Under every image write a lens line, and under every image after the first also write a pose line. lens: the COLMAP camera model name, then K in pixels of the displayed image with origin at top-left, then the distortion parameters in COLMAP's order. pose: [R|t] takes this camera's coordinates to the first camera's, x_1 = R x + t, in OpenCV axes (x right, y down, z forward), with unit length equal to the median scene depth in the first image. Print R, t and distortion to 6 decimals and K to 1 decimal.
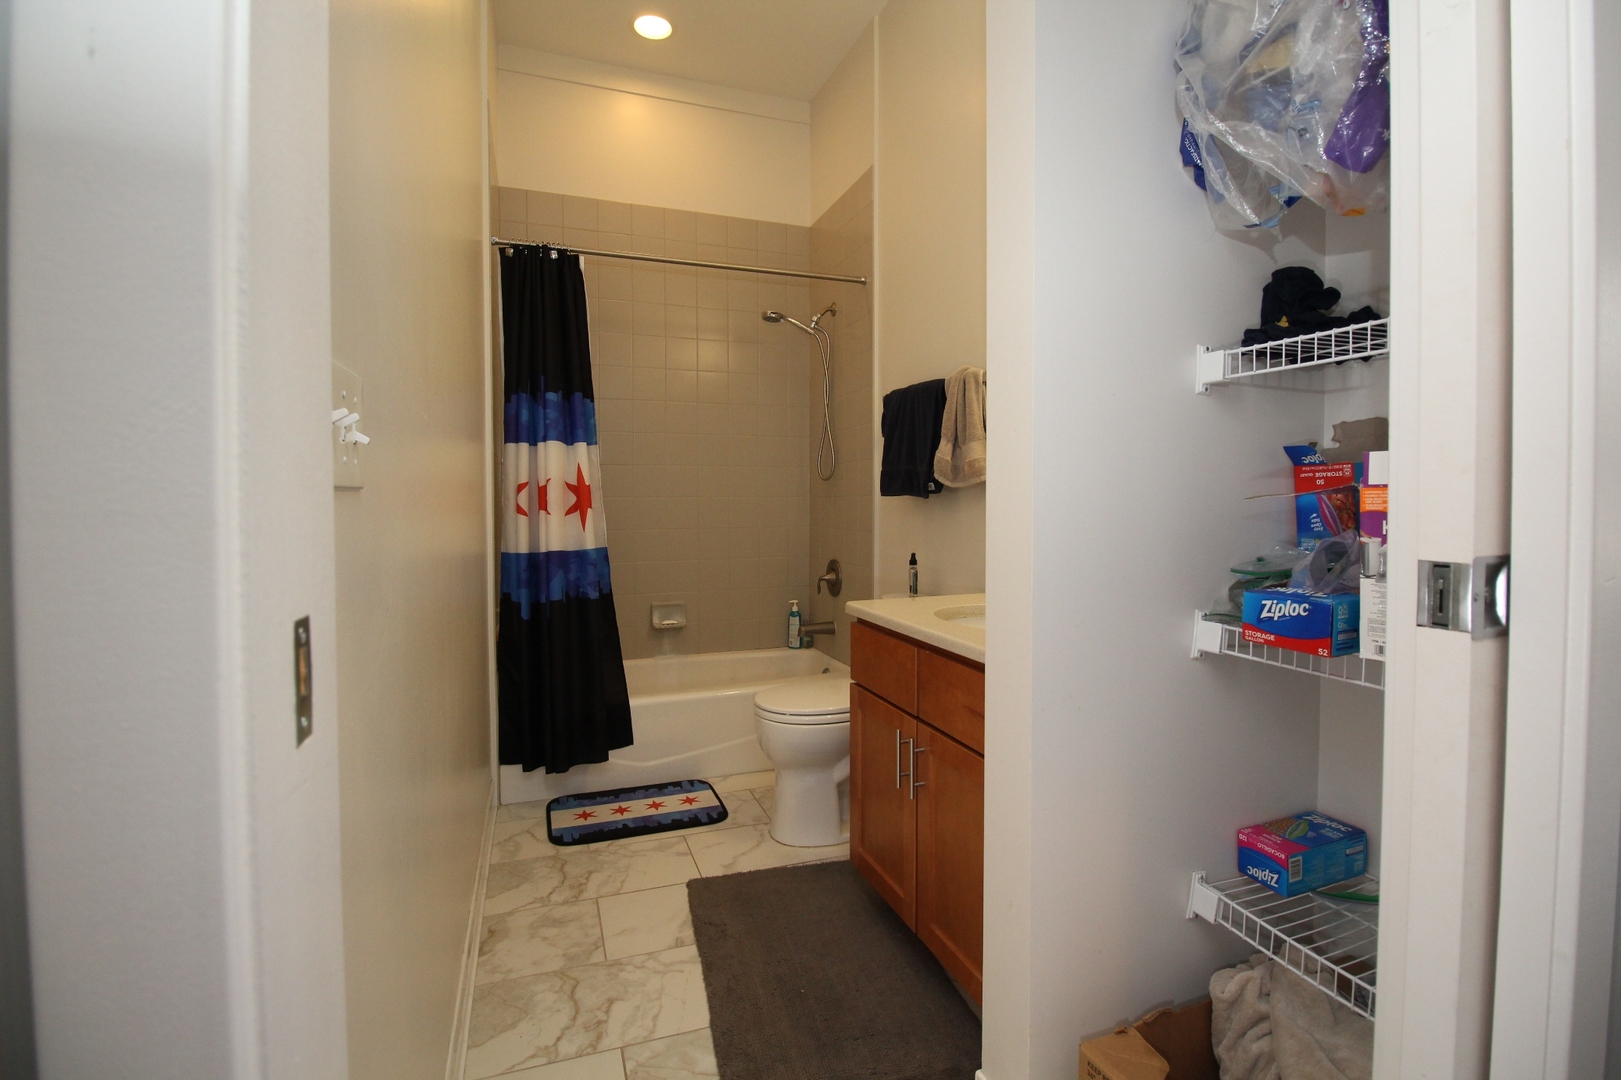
lens RADIAL K [[746.7, 0, 814.6], [0, 746.7, 516.1], [0, 0, 1]] dist [-0.000361, -0.013189]
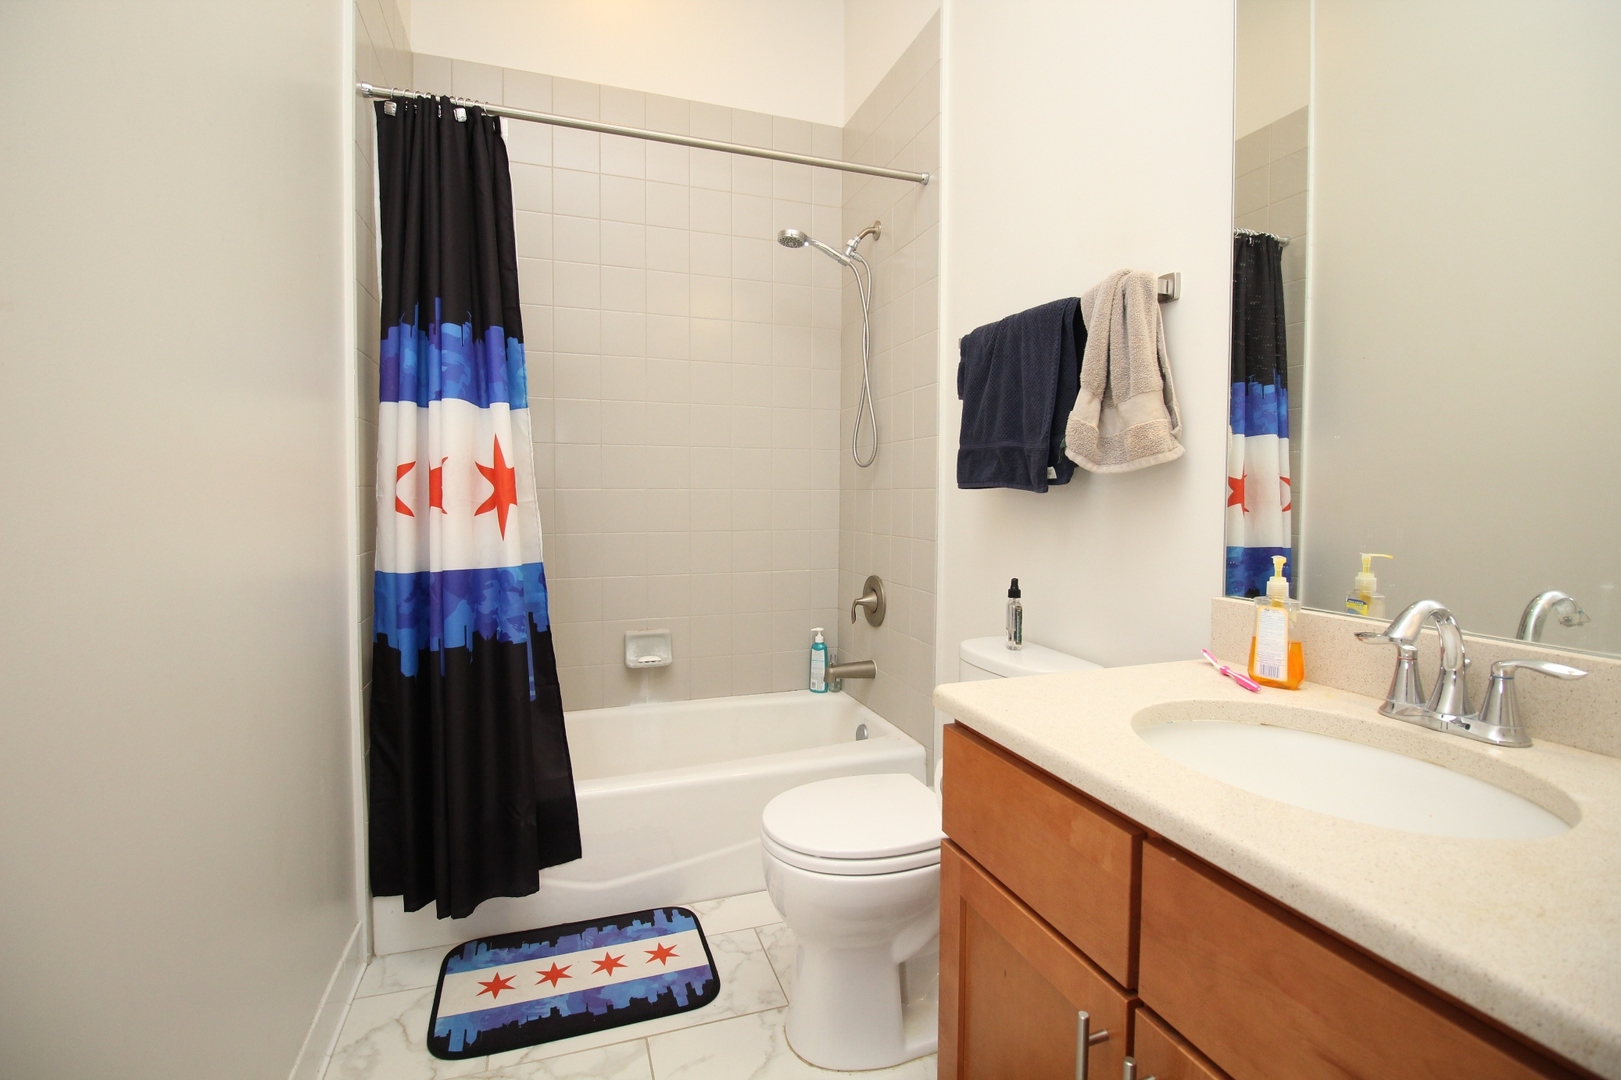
lens RADIAL K [[746.7, 0, 814.6], [0, 746.7, 516.1], [0, 0, 1]] dist [-0.000361, -0.013189]
pose [[0.999816, 0.007604, -0.017628, -0.026261], [-0.007468, 0.999942, 0.007812, -0.007119], [0.017686, -0.007679, 0.999814, 0.358434]]
